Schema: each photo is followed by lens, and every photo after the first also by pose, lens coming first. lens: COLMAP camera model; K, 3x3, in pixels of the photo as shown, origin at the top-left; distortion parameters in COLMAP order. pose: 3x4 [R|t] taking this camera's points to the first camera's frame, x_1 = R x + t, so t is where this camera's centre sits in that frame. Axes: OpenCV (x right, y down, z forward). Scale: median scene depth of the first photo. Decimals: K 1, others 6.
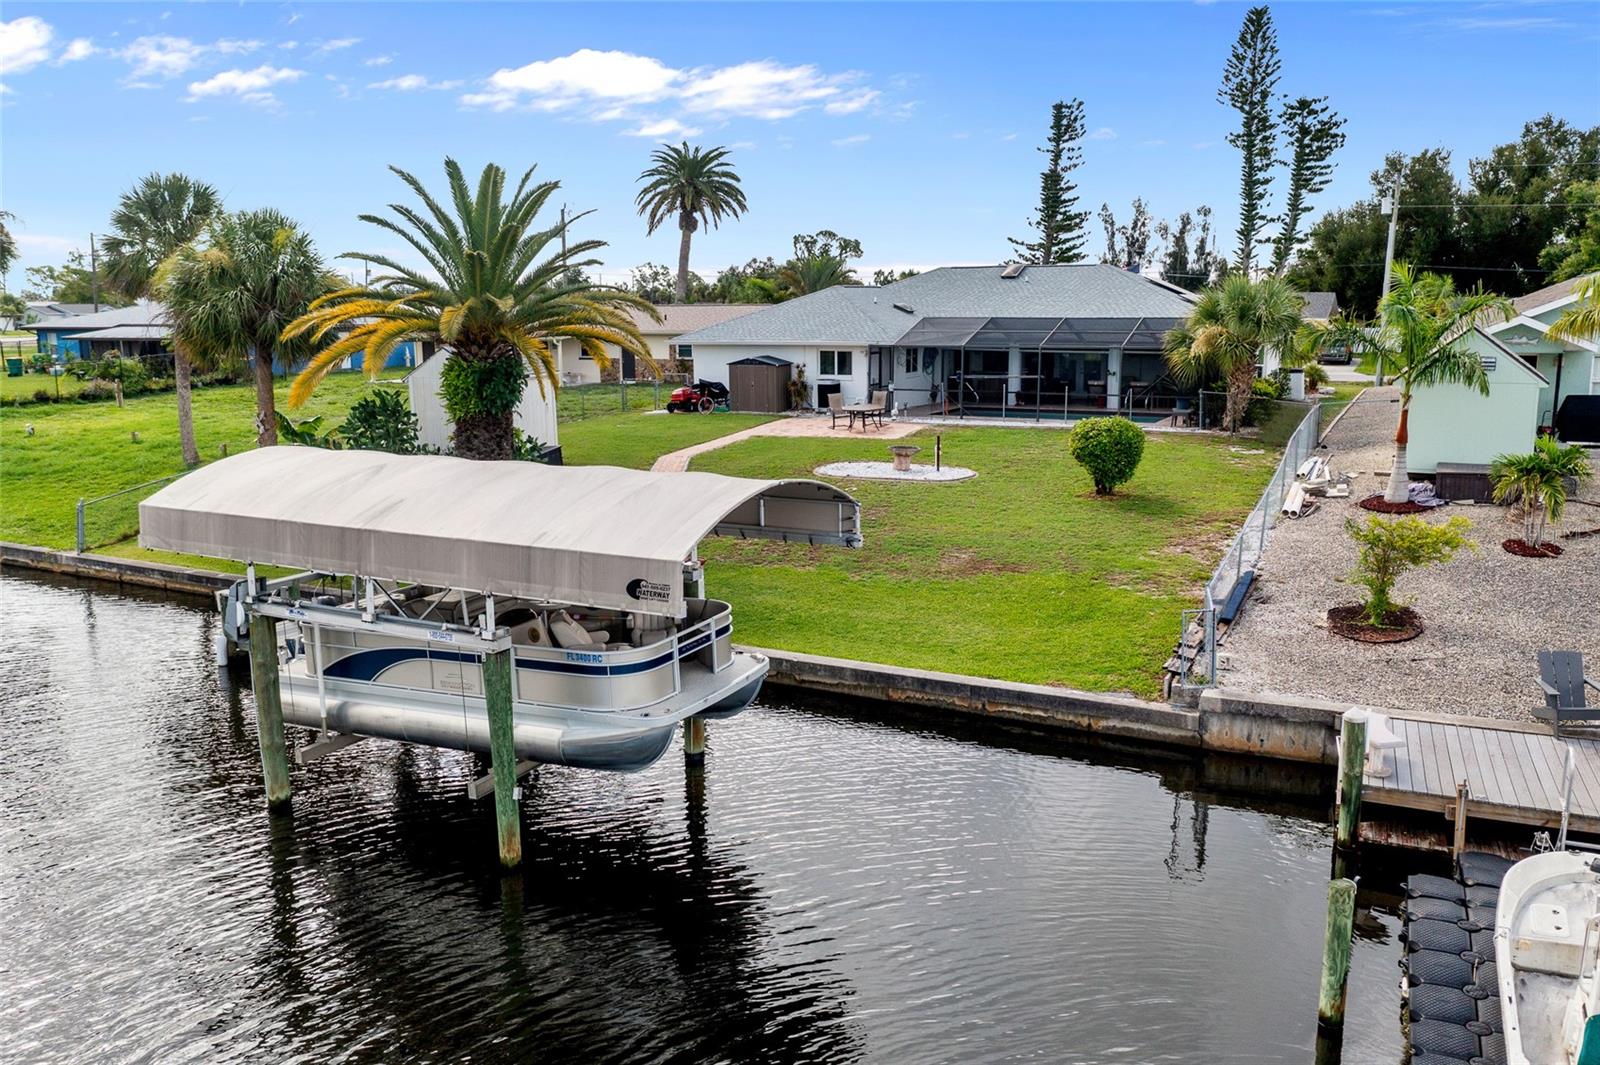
lens RADIAL K [[1263.1, 0, 800.0], [0, 1263.1, 532.5], [0, 0, 1]] dist [-0.014233, -0.004246]
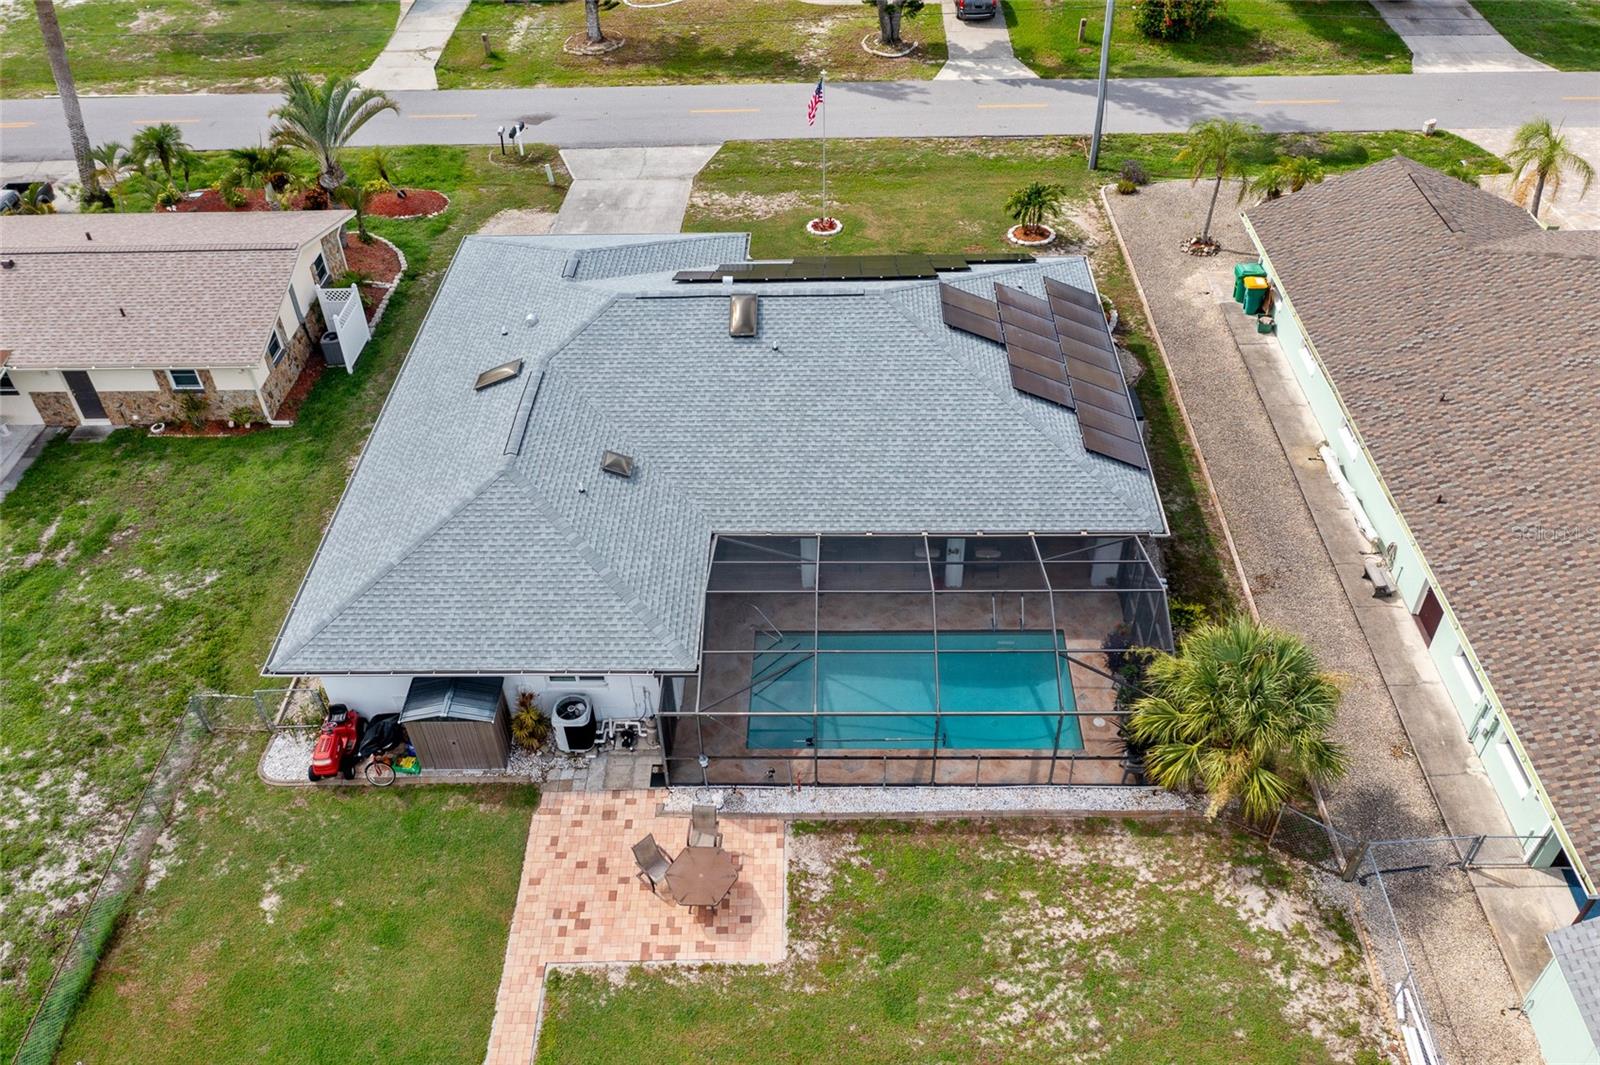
lens RADIAL K [[1263.1, 0, 800.0], [0, 1263.1, 532.5], [0, 0, 1]] dist [-0.014233, -0.004246]
pose [[0.900231, -0.300428, 0.315161, -0.026425], [0.100395, 0.847540, 0.521149, -0.268270], [-0.423680, -0.437514, 0.793144, 0.250938]]
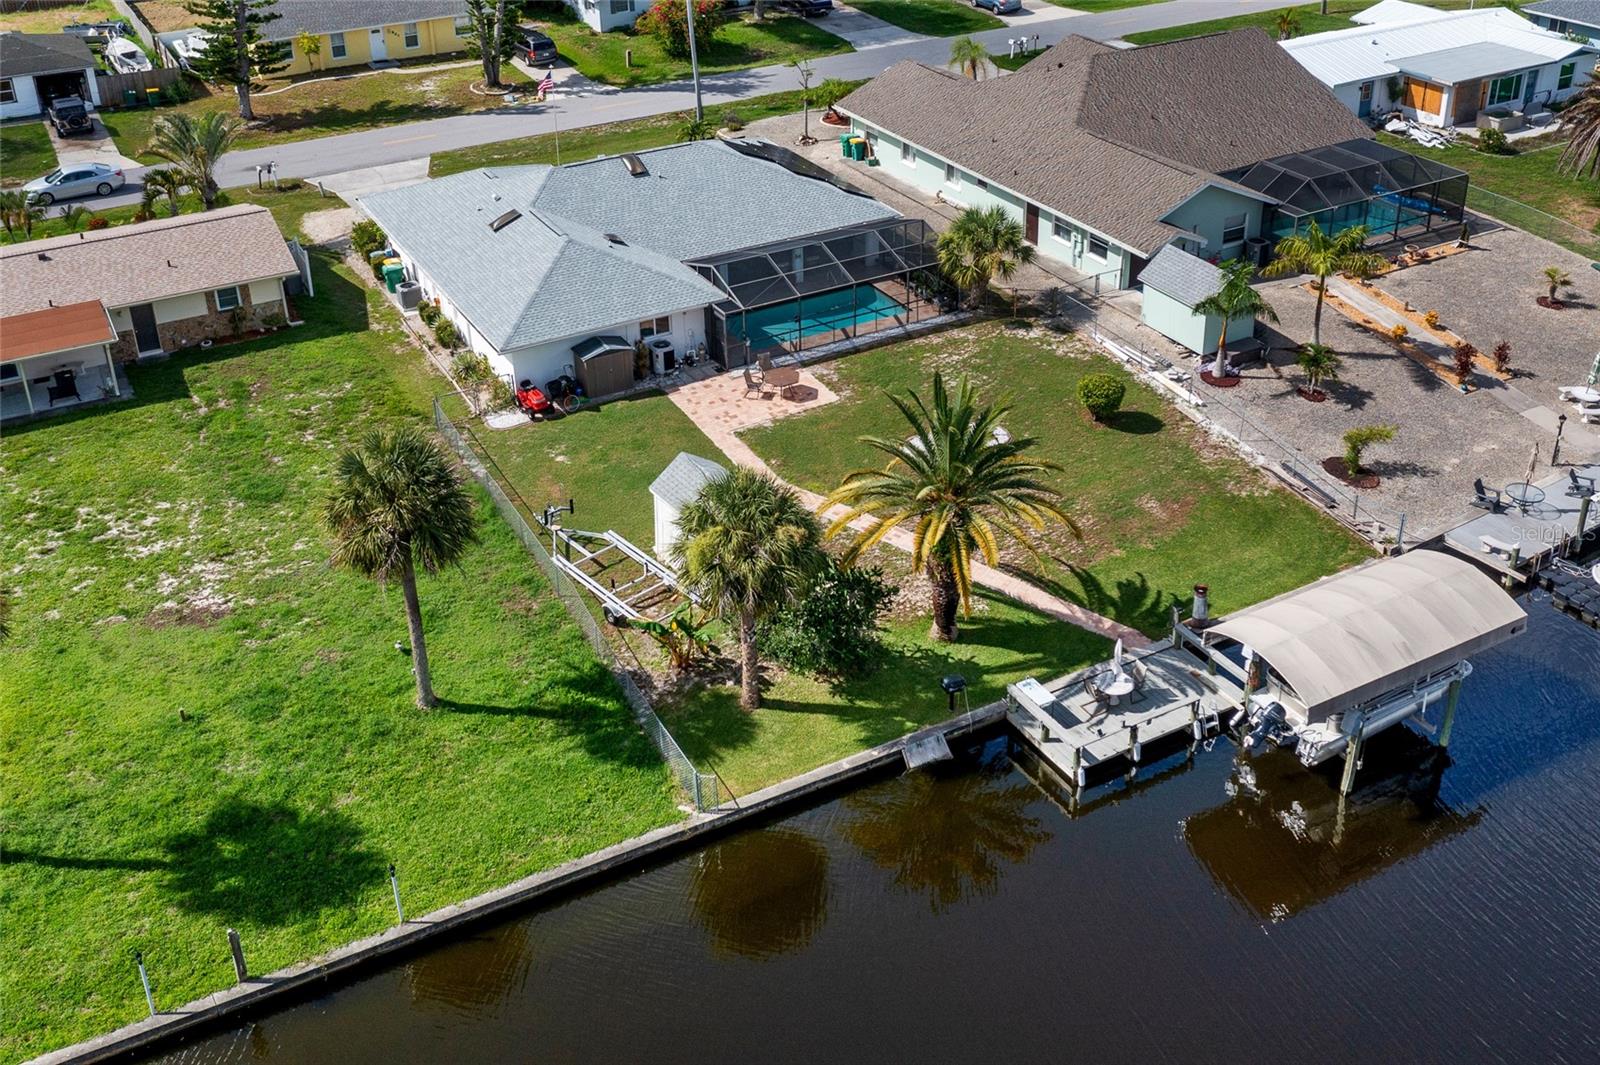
lens RADIAL K [[1263.1, 0, 800.0], [0, 1263.1, 532.5], [0, 0, 1]] dist [-0.014233, -0.004246]
pose [[0.588825, -0.482599, 0.648370, -0.375847], [0.156654, 0.855110, 0.494214, -0.266893], [-0.792934, -0.189436, 0.579111, 0.112648]]
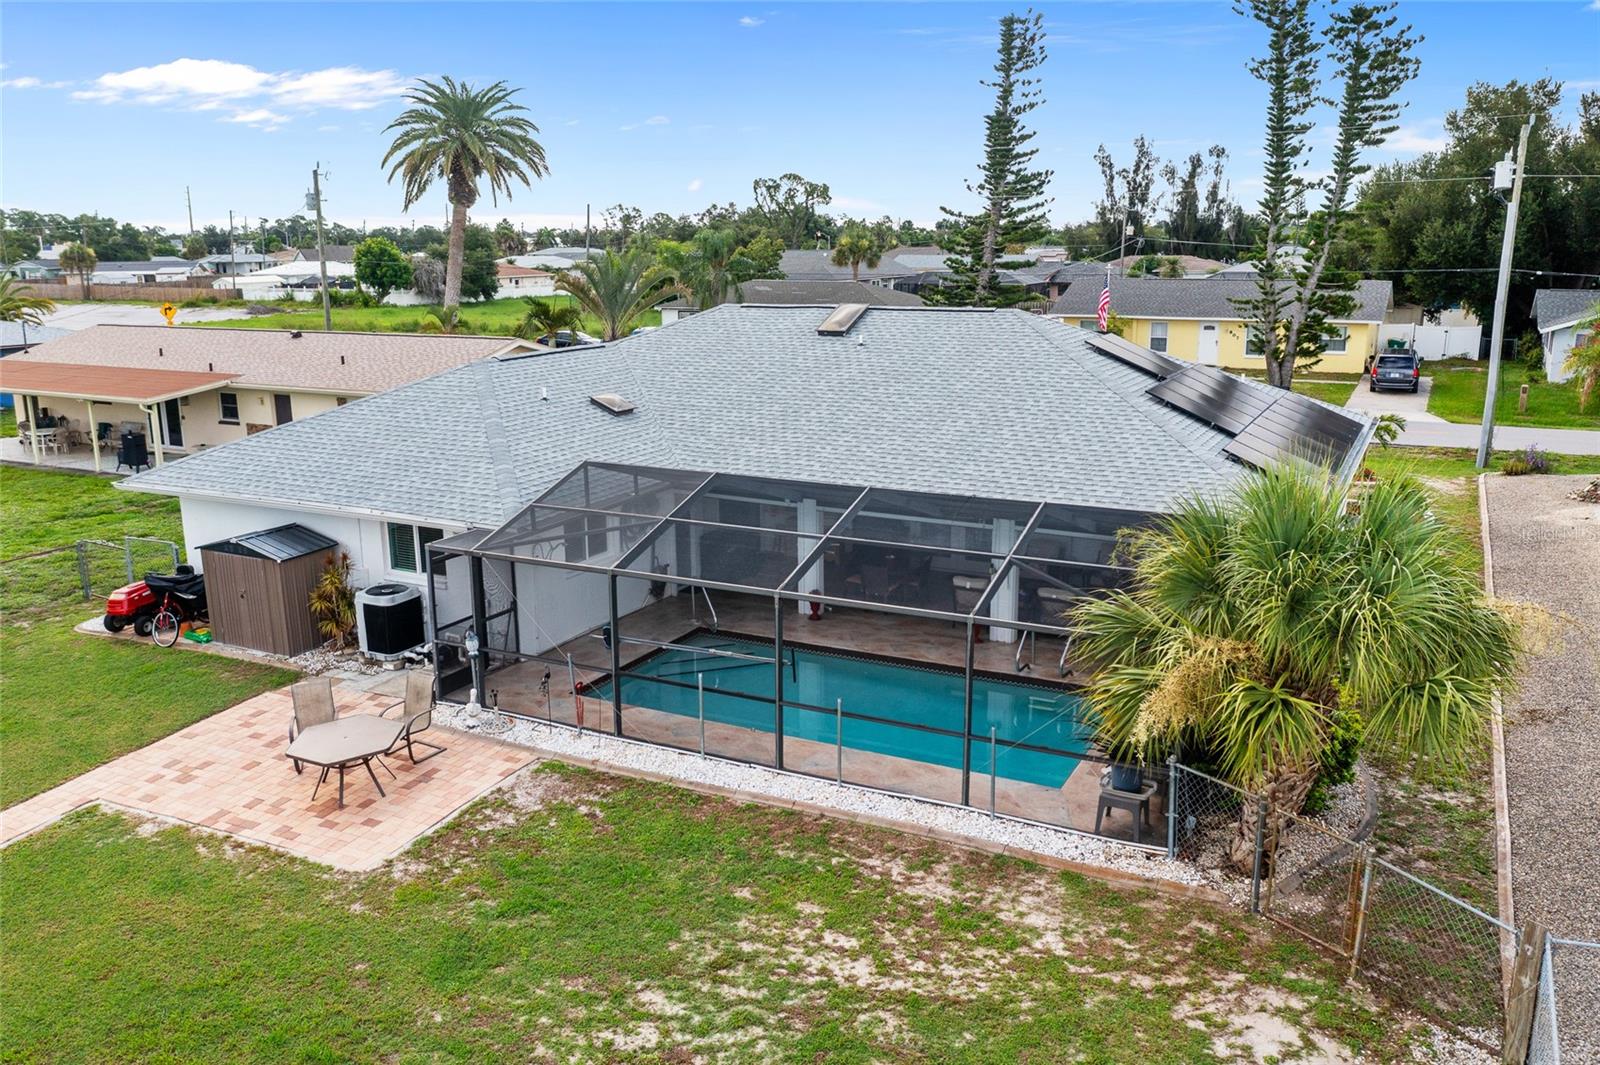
lens RADIAL K [[1263.1, 0, 800.0], [0, 1263.1, 532.5], [0, 0, 1]] dist [-0.014233, -0.004246]
pose [[0.999972, -0.001154, -0.007344, 0.092033], [0.001520, 0.998749, 0.049988, -0.085735], [0.007277, -0.049998, 0.998723, 0.275704]]
